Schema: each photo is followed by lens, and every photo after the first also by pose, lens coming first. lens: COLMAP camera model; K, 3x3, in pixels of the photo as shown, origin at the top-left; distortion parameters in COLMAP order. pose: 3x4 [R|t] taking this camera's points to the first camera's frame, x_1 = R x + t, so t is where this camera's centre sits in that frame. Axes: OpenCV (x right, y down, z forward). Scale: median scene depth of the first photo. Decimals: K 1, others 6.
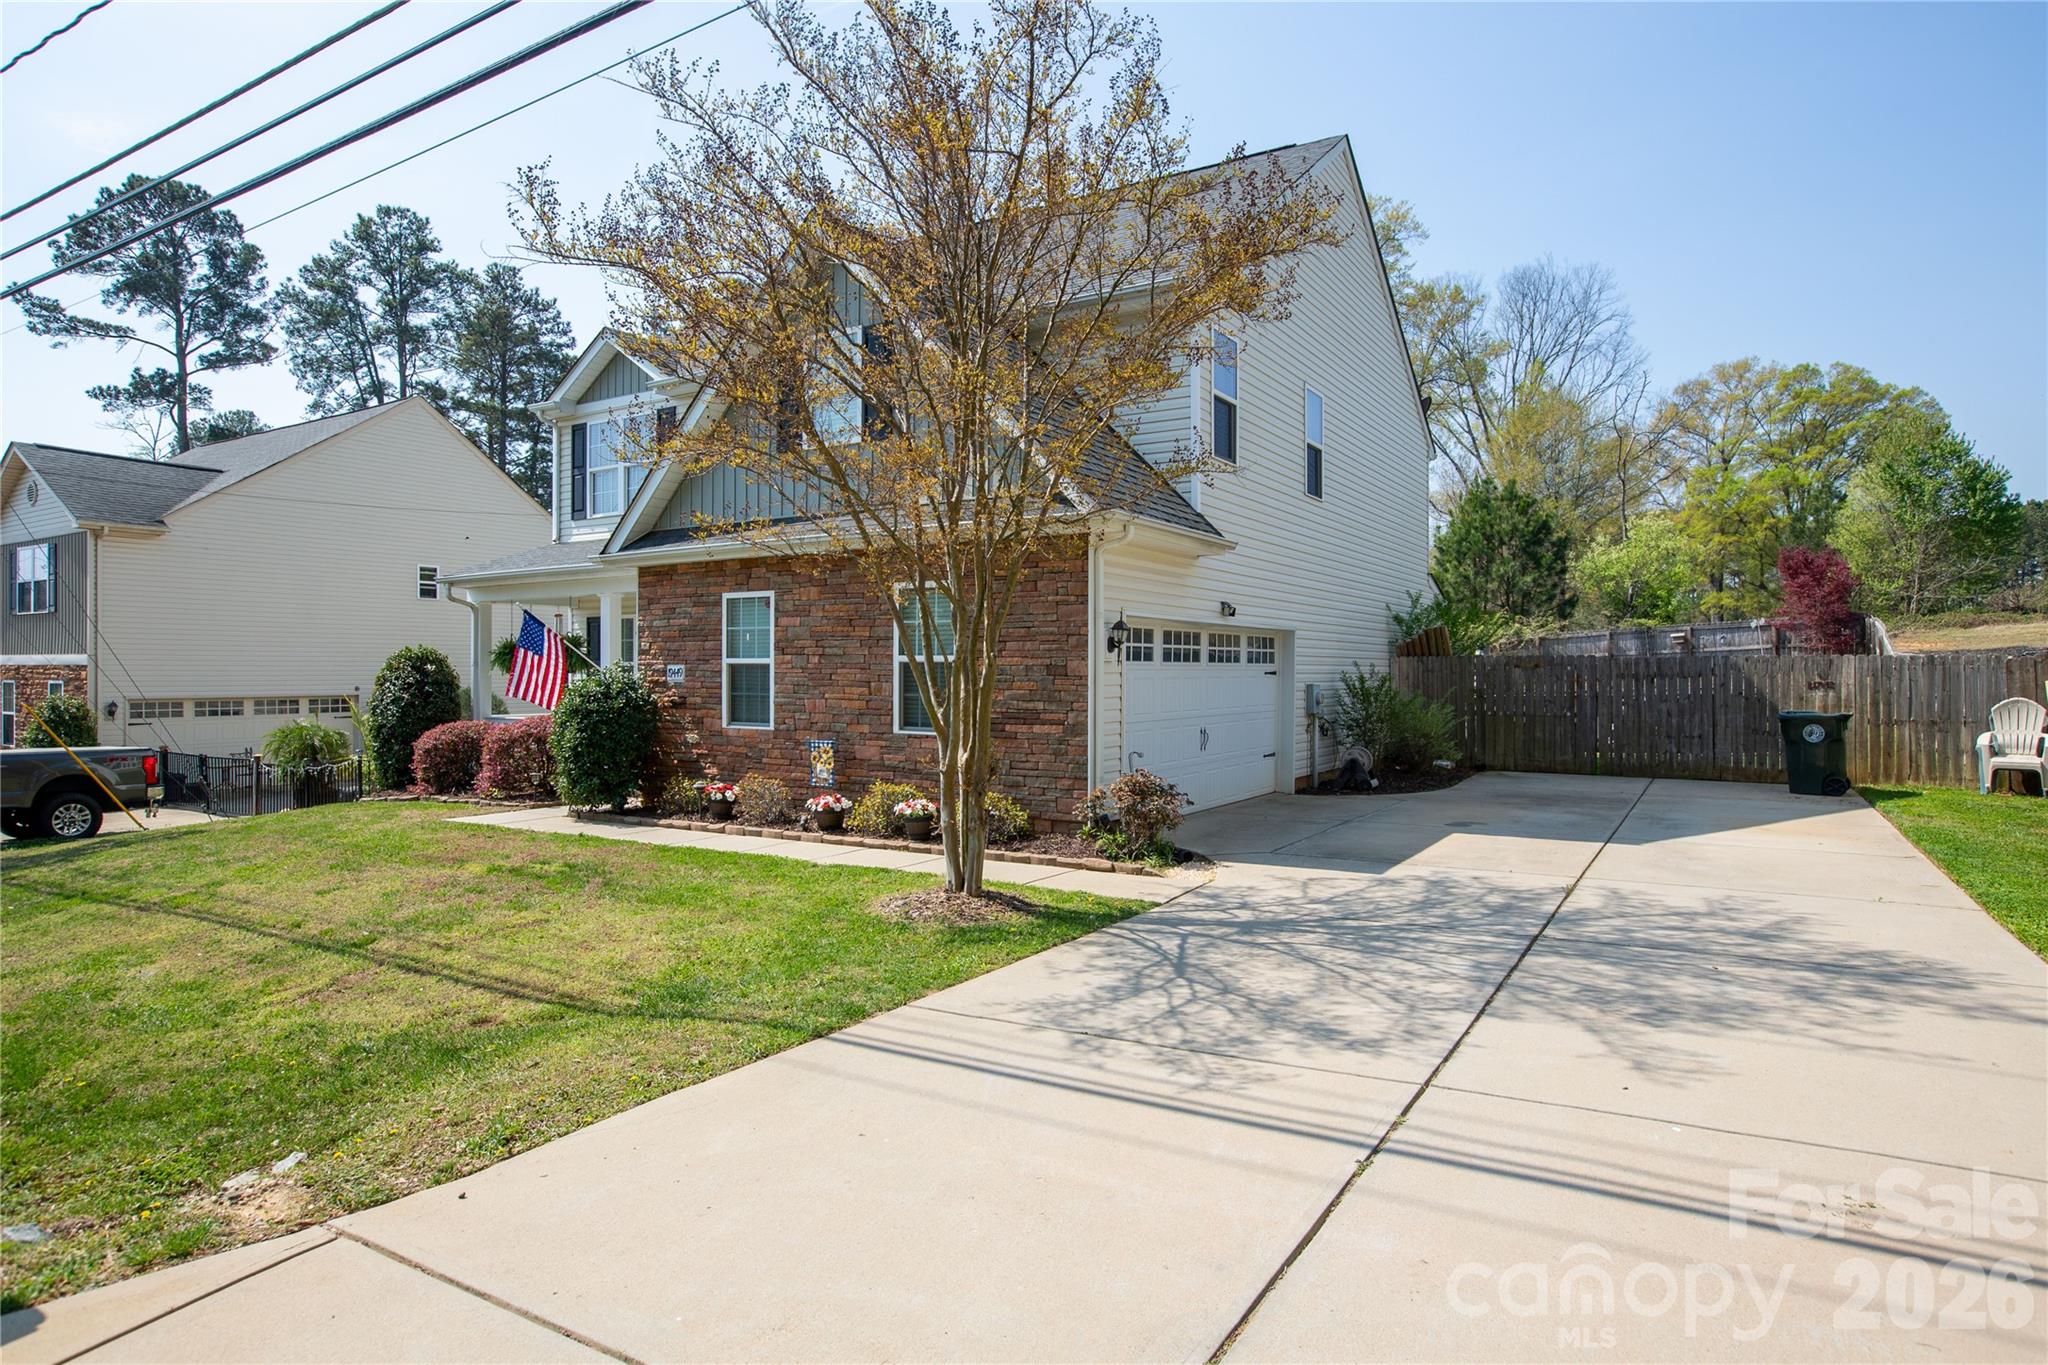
lens RADIAL K [[1157.6, 0, 1024.0], [0, 1157.6, 682.5], [0, 0, 1]] dist [-0.025507, 0.001132]
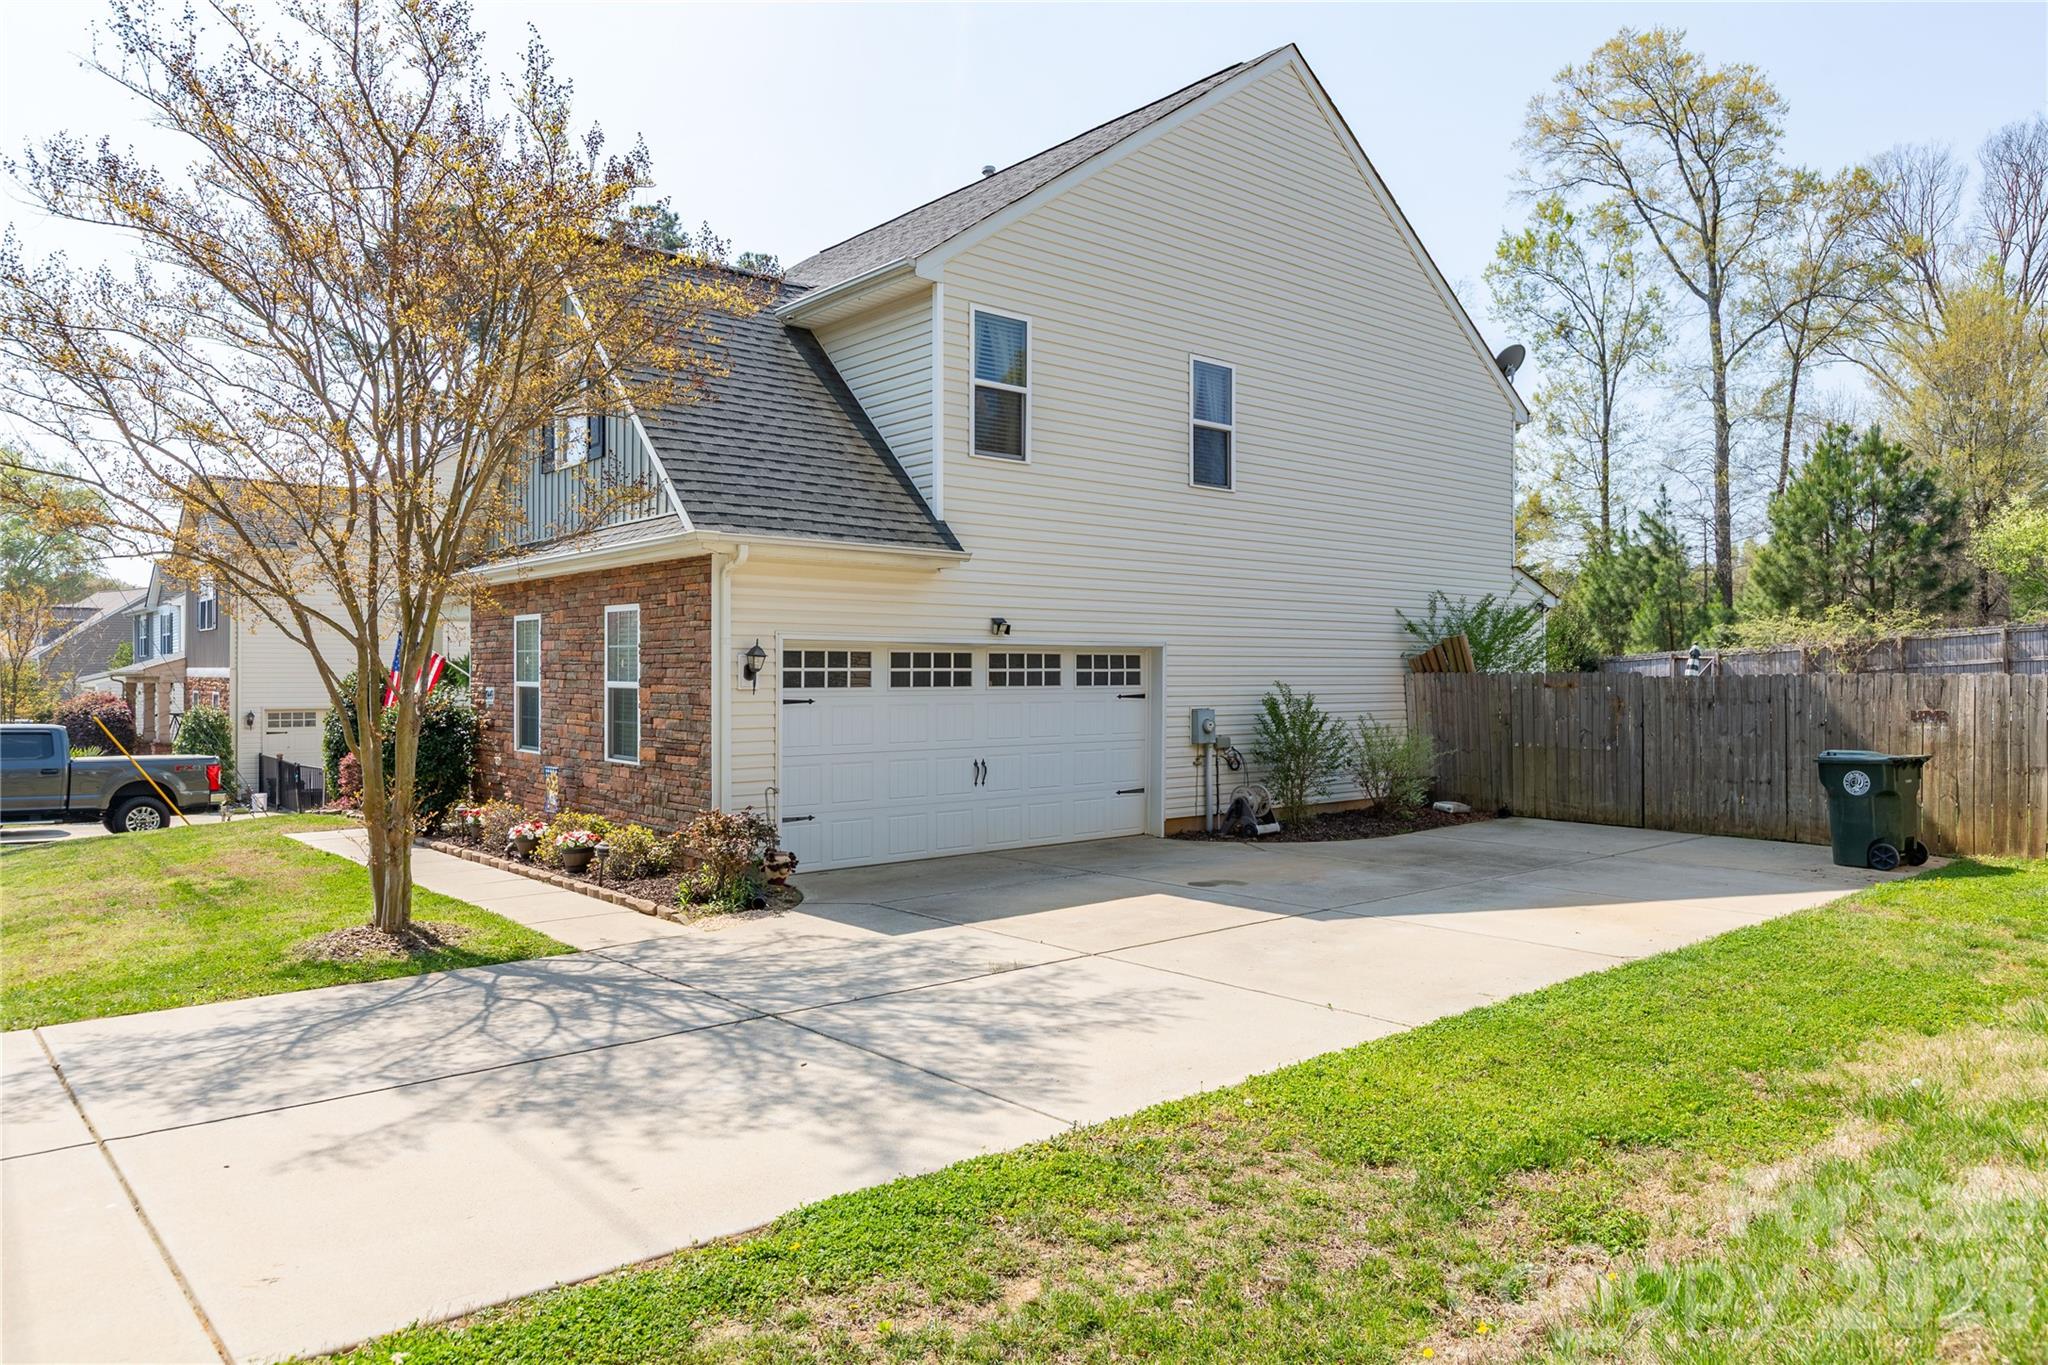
lens RADIAL K [[1325.1, 0, 1024.0], [0, 1325.1, 682.5], [0, 0, 1]] dist [0.002640, -0.000574]
pose [[0.954933, 0.002016, -0.296814, 0.484138], [-0.002879, 0.999993, -0.002470, -0.017733], [0.296807, 0.003213, 0.954932, 0.041453]]
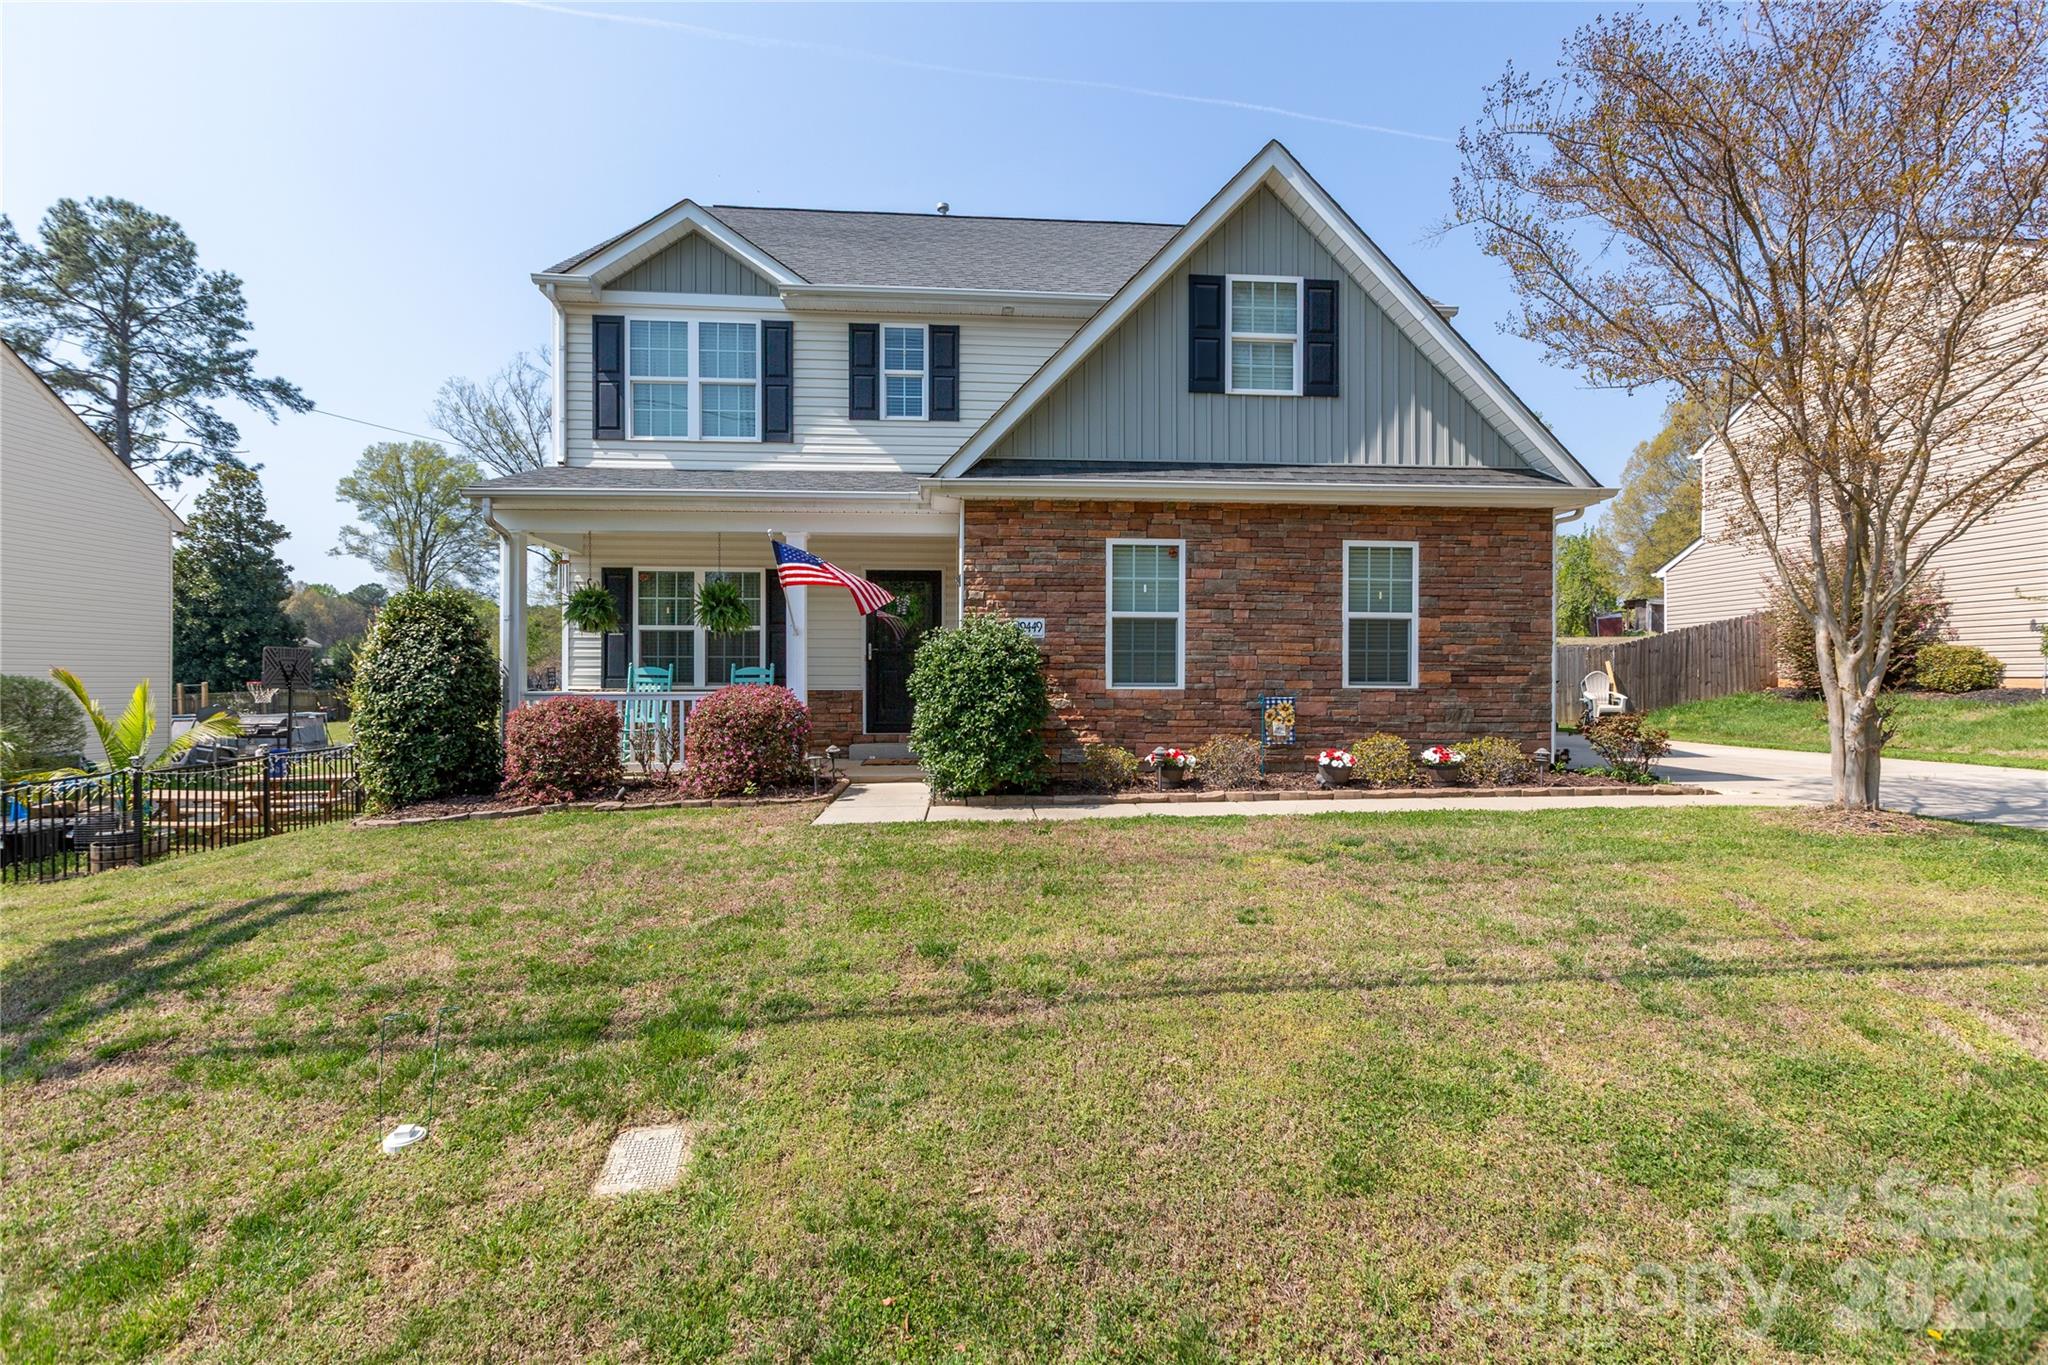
lens RADIAL K [[911.2, 0, 1019.5], [0, 911.2, 677.7], [0, 0, 1]] dist [0.000656, -0.000292]
pose [[0.798925, 0.002808, 0.601424, -0.719708], [0.006027, 0.999902, -0.012674, 0.037821], [-0.601401, 0.013751, 0.798829, 0.469314]]
